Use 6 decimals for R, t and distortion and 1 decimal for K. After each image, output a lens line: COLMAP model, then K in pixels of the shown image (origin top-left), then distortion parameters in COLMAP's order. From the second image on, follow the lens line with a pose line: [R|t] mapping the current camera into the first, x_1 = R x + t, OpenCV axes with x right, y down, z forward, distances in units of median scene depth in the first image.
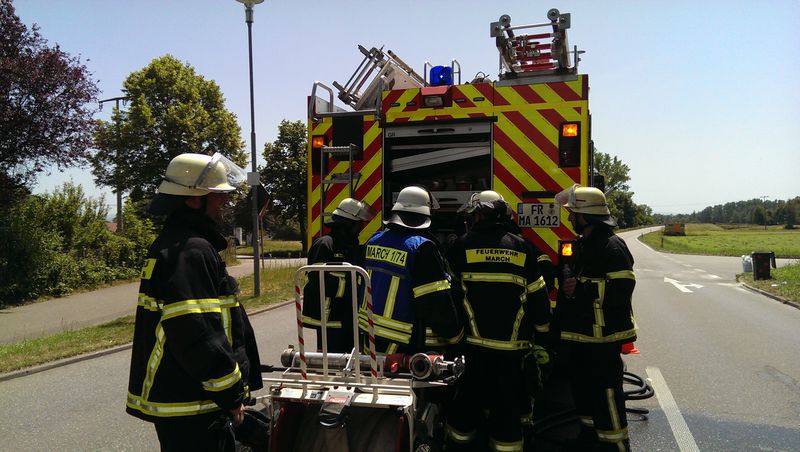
lens RADIAL K [[577.1, 0, 395.4], [0, 577.1, 219.8], [0, 0, 1]] dist [0.096648, -0.127211]
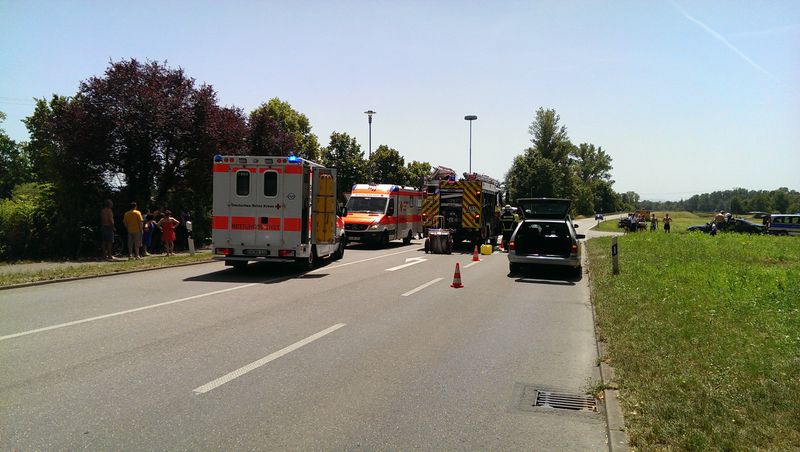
lens RADIAL K [[577.1, 0, 395.4], [0, 577.1, 219.8], [0, 0, 1]] dist [0.096648, -0.127211]
pose [[0.999579, 0.026820, 0.011046, -0.011129], [-0.027191, 0.999018, 0.034981, -0.001776], [-0.010097, -0.035266, 0.999327, -0.095566]]
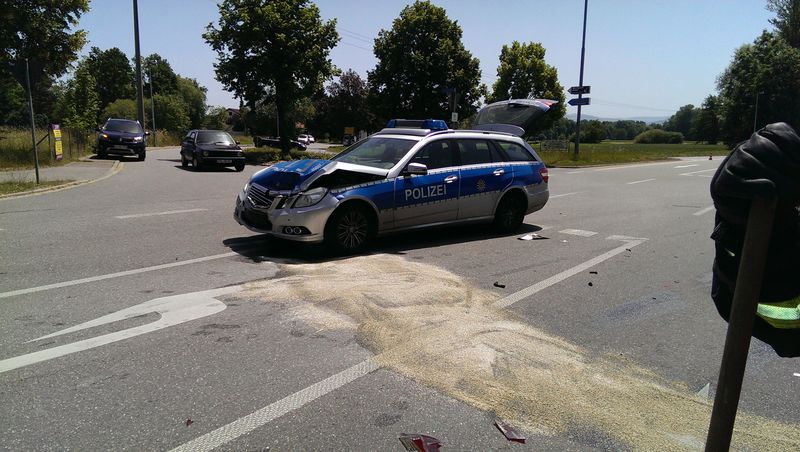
lens RADIAL K [[577.1, 0, 395.4], [0, 577.1, 219.8], [0, 0, 1]] dist [0.096648, -0.127211]
pose [[0.944719, 0.086453, -0.316277, 0.043469], [-0.032098, 0.984365, 0.173193, 0.001926], [0.326305, -0.153467, 0.932723, 0.079010]]
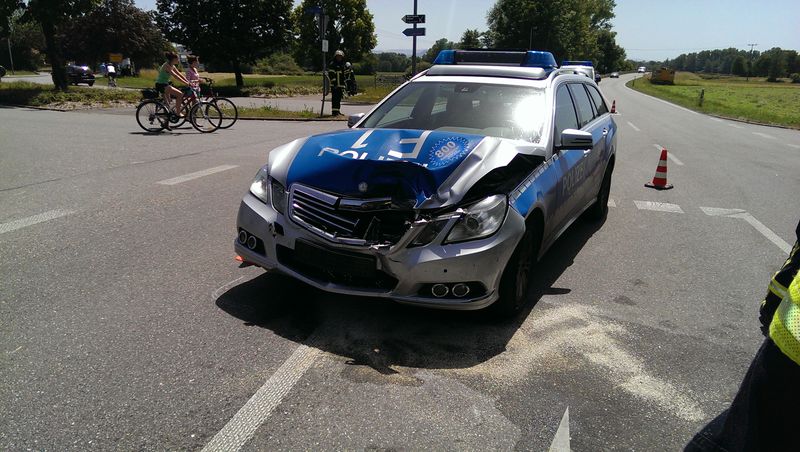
lens RADIAL K [[577.1, 0, 395.4], [0, 577.1, 219.8], [0, 0, 1]] dist [0.096648, -0.127211]
pose [[0.997422, 0.028762, 0.065742, 0.023671], [-0.045505, 0.961909, 0.269554, 0.002488], [-0.055485, -0.271851, 0.960739, 0.094431]]
